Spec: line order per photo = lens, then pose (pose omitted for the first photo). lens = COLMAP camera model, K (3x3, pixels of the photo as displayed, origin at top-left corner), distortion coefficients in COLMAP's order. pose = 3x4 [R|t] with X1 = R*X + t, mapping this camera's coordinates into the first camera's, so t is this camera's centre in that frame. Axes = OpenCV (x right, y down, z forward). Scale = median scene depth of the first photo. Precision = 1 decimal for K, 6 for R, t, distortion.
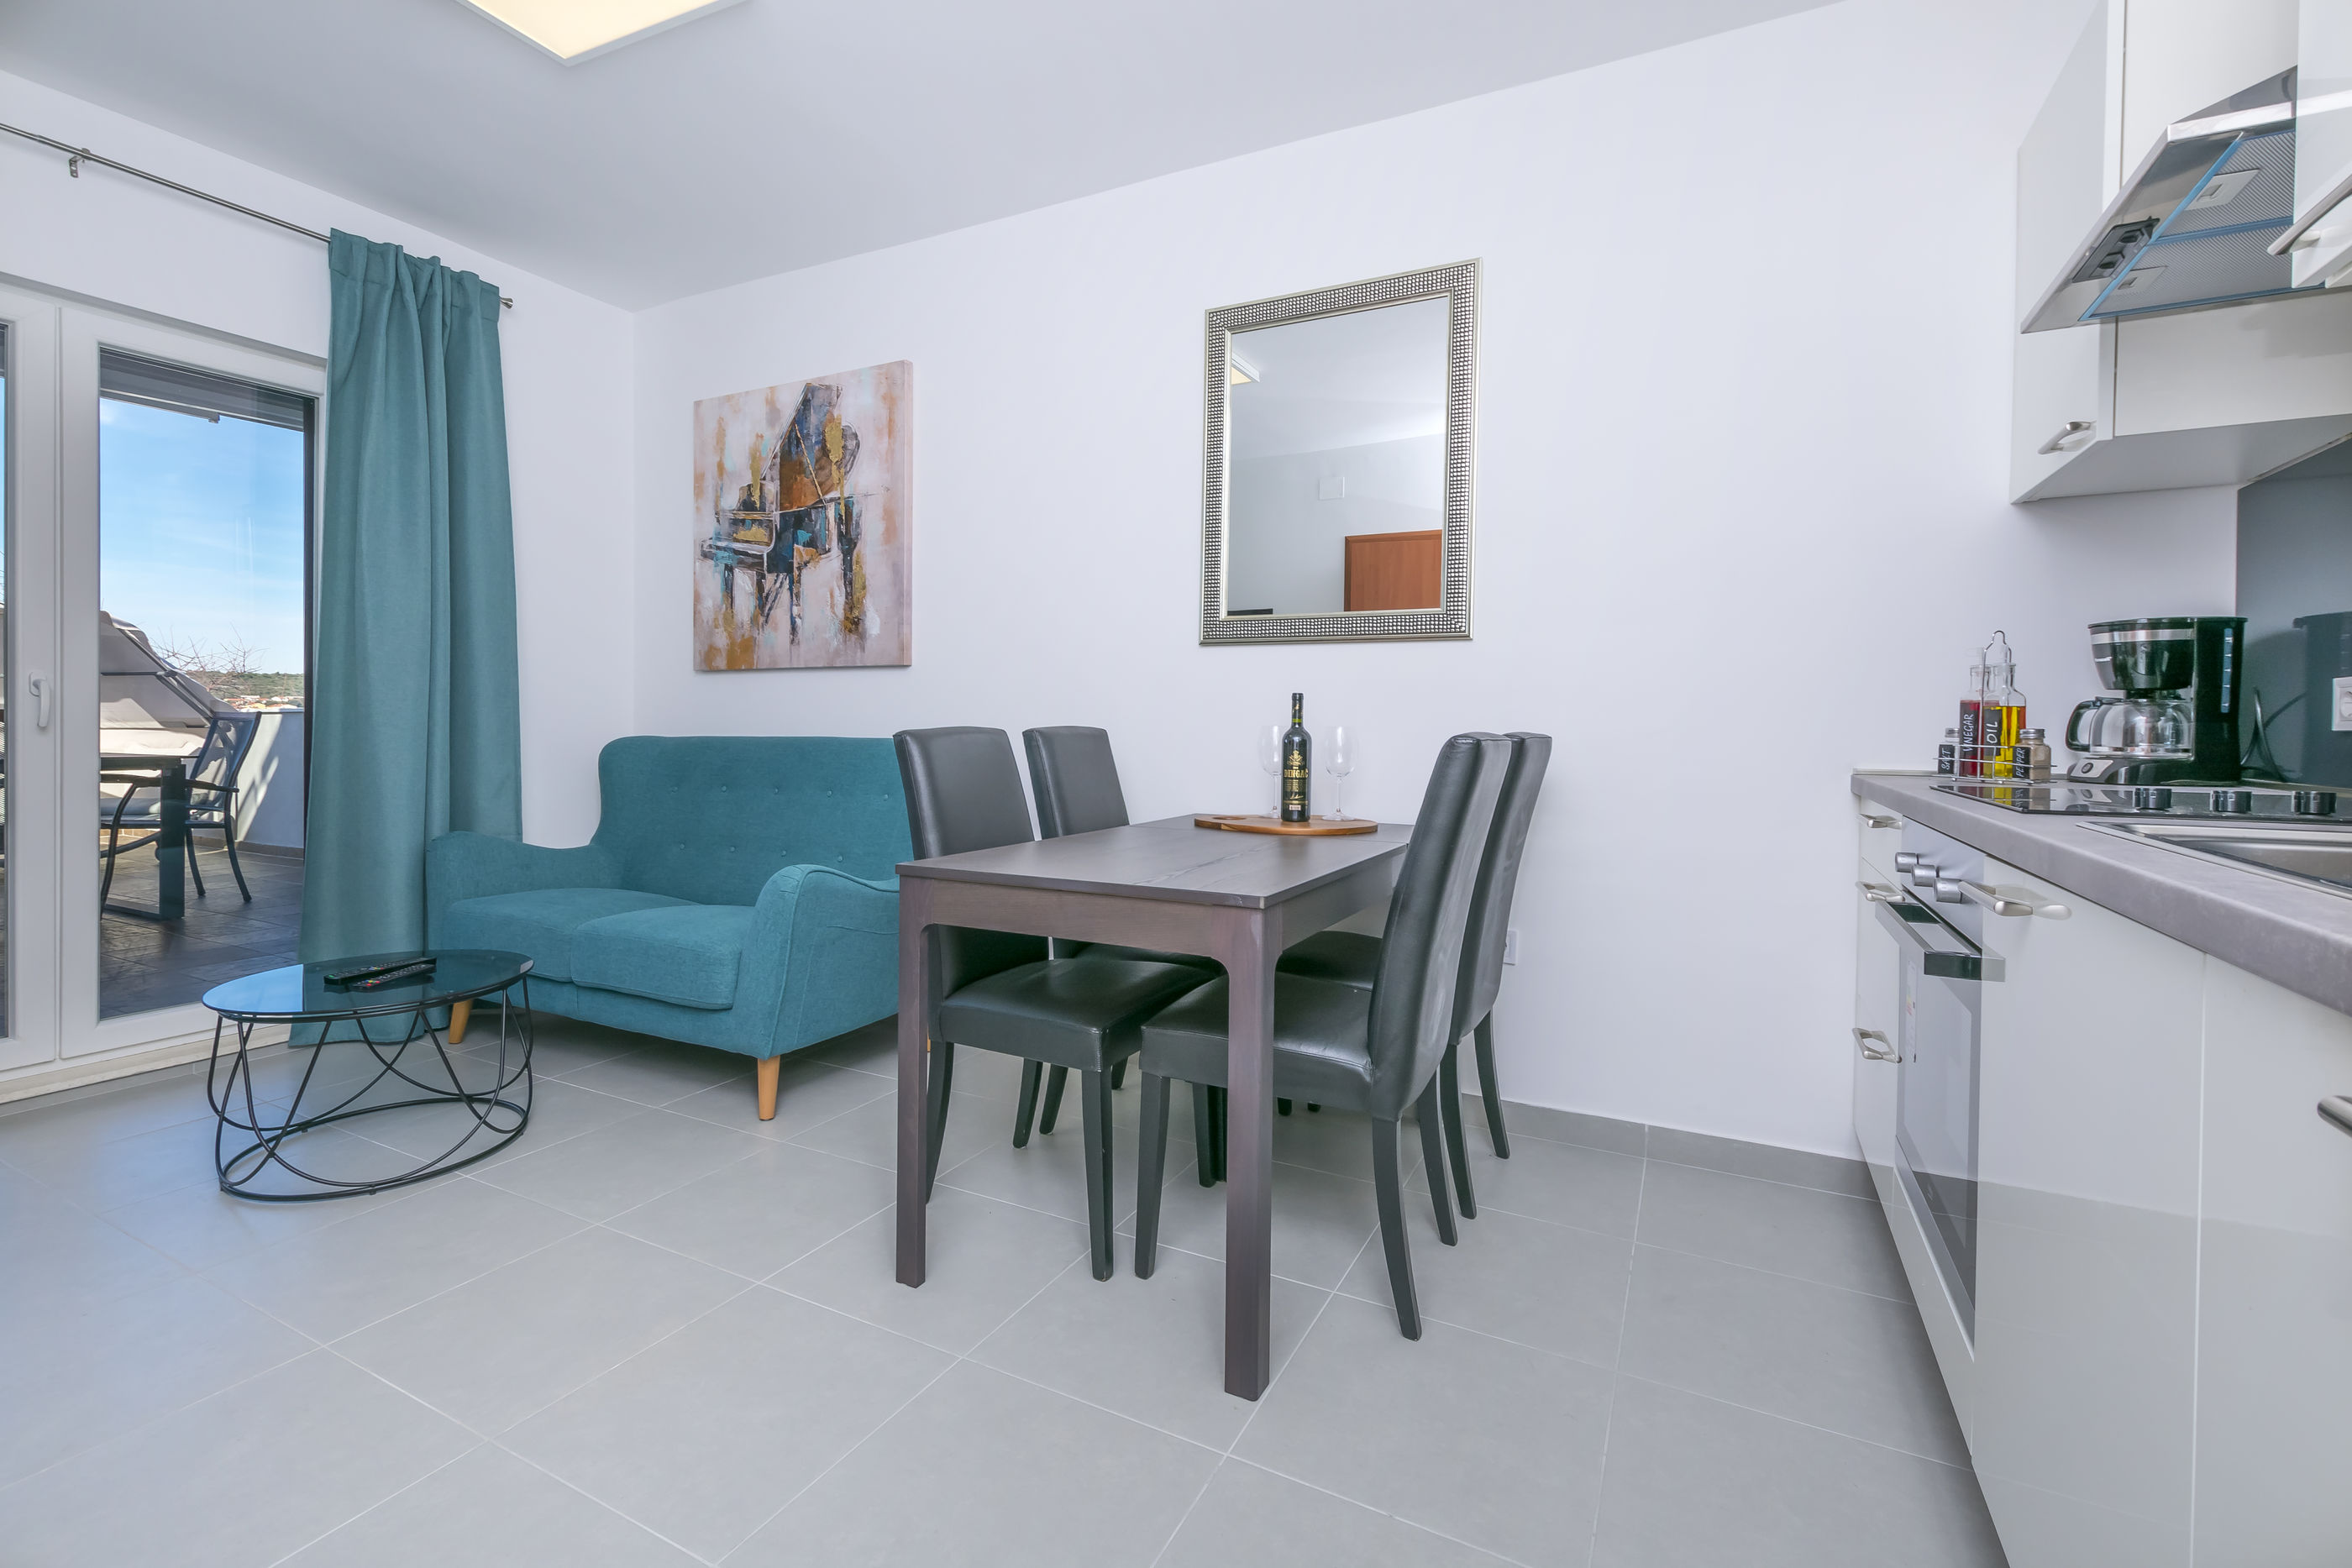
lens RADIAL K [[1061.1, 0, 1168.7], [0, 1061.1, 673.5], [0, 0, 1]] dist [0.016910, -0.007709]
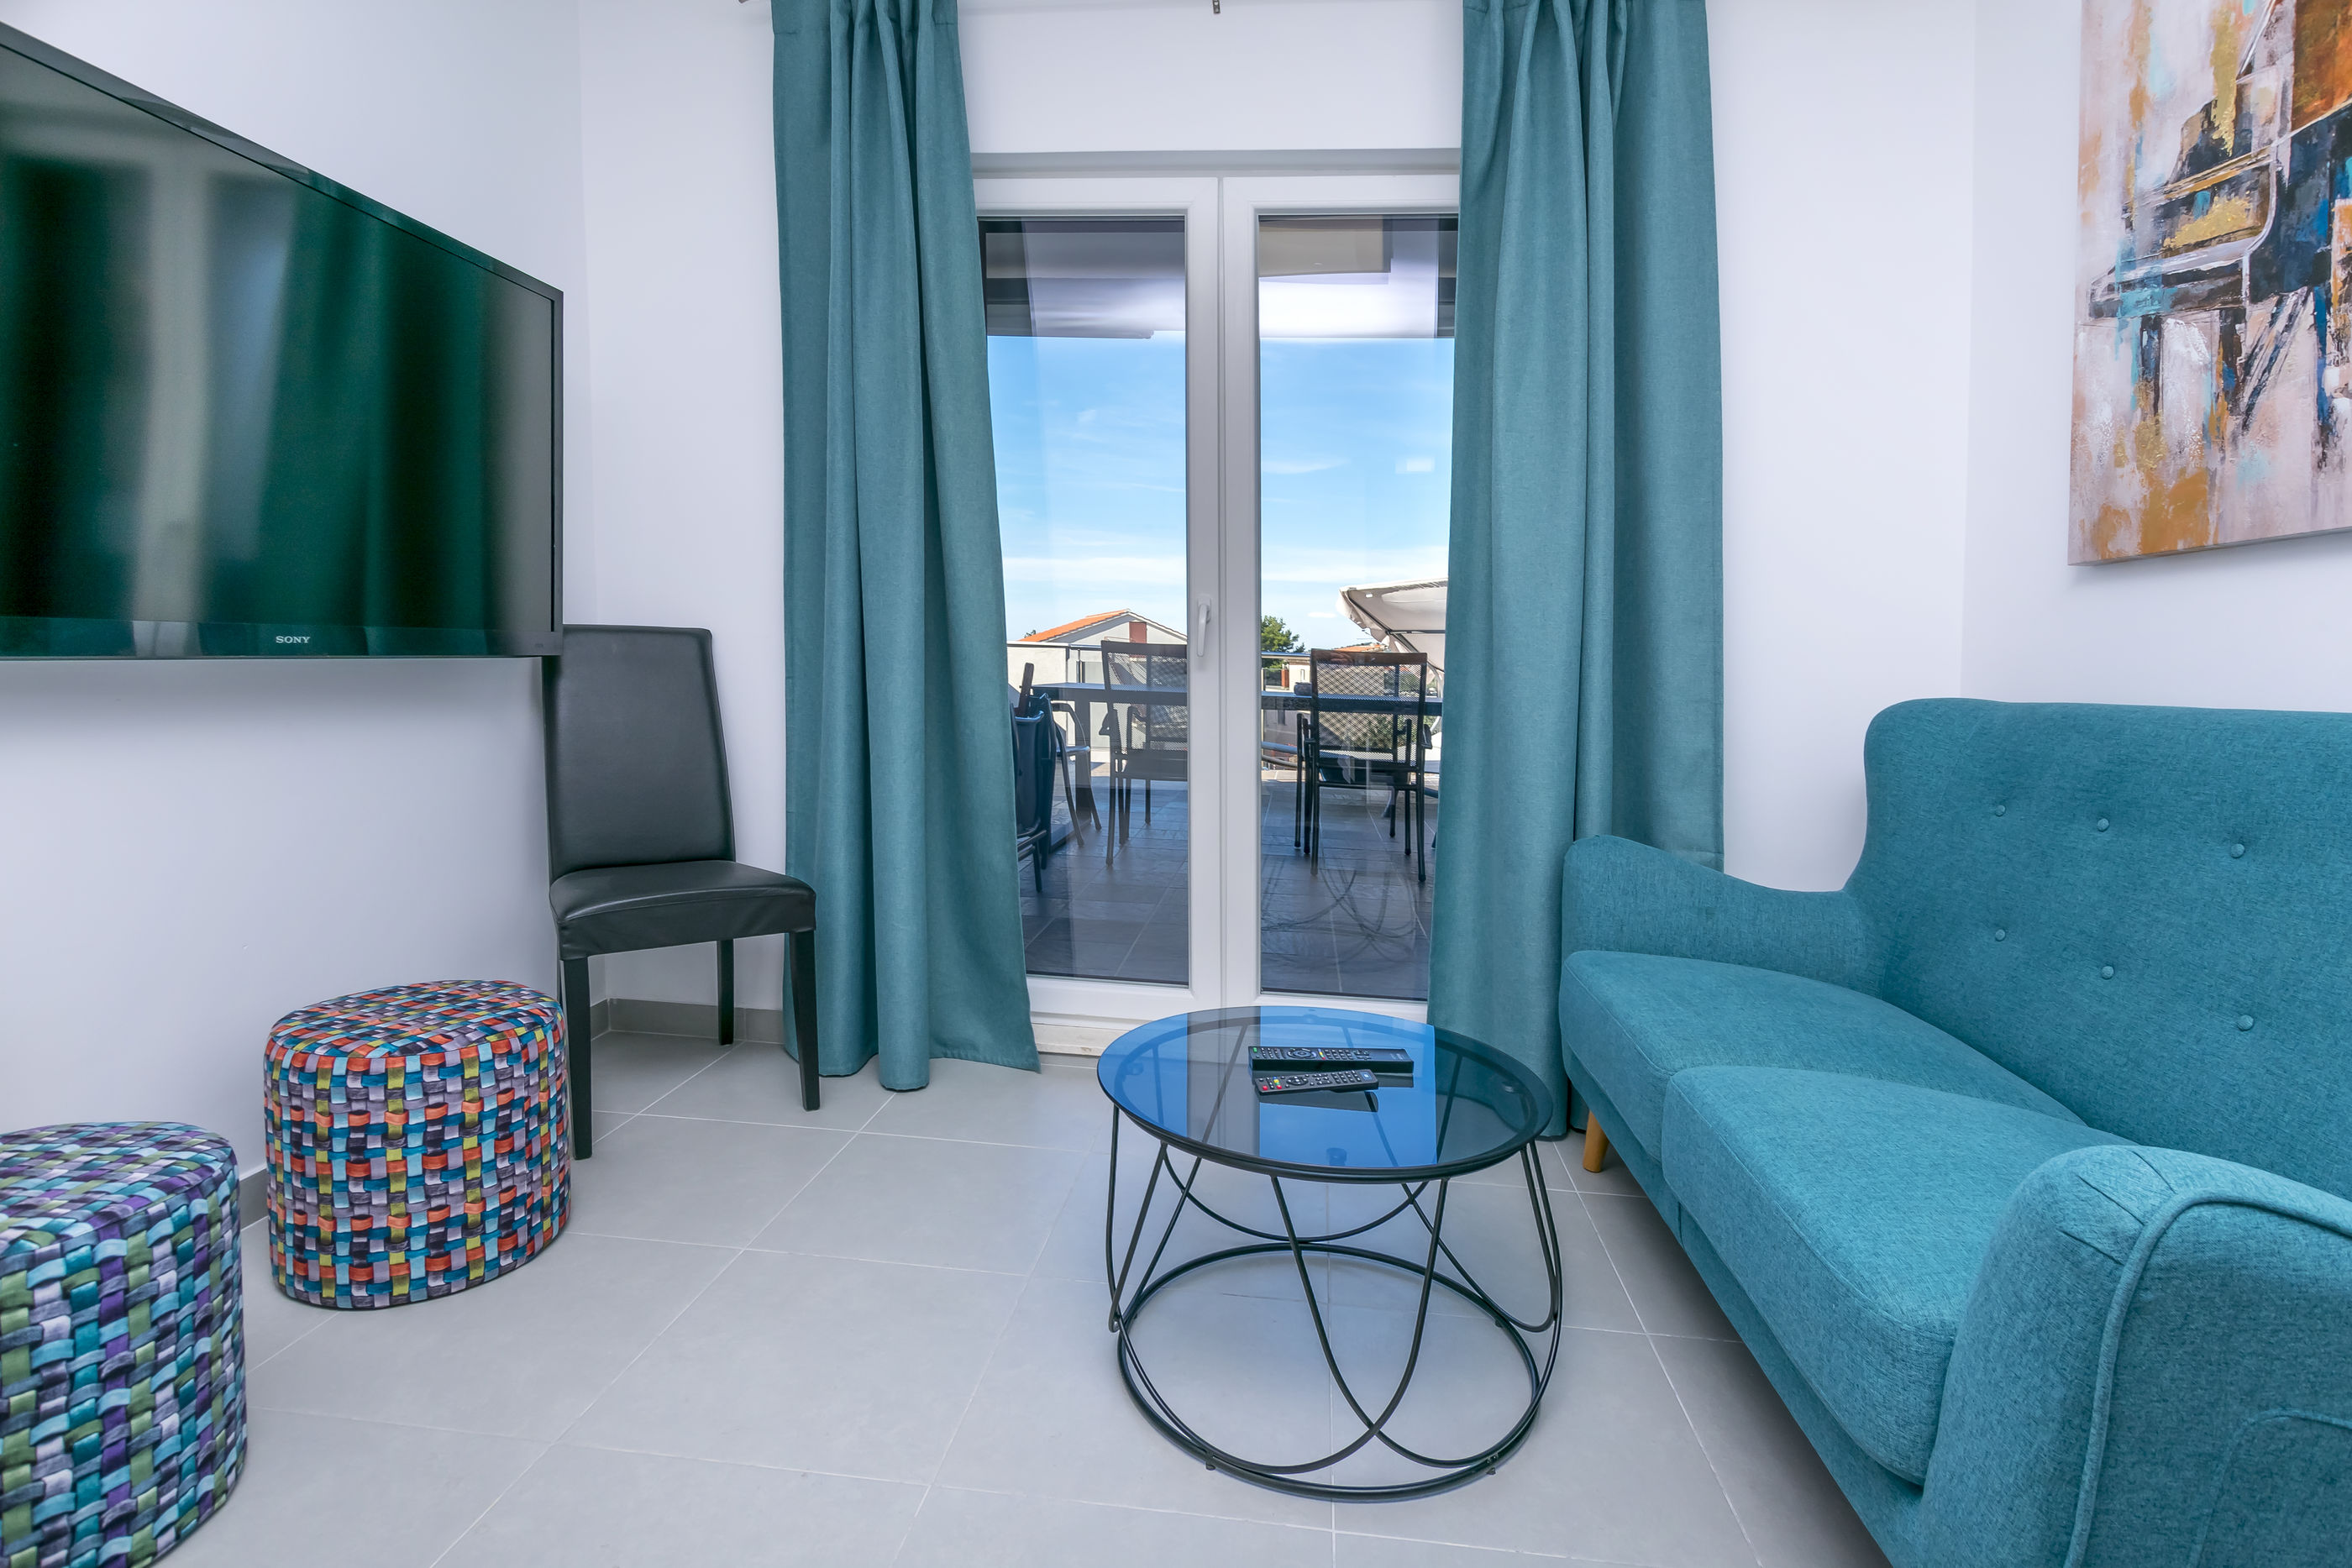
lens RADIAL K [[1155.3, 0, 1175.7], [0, 1155.3, 690.4], [0, 0, 1]] dist [0.000544, -0.000404]
pose [[0.358169, 0.030059, -0.933173, -0.134169], [0.008158, 0.999343, 0.035322, 0.039392], [0.933621, -0.020264, 0.357688, 0.557089]]
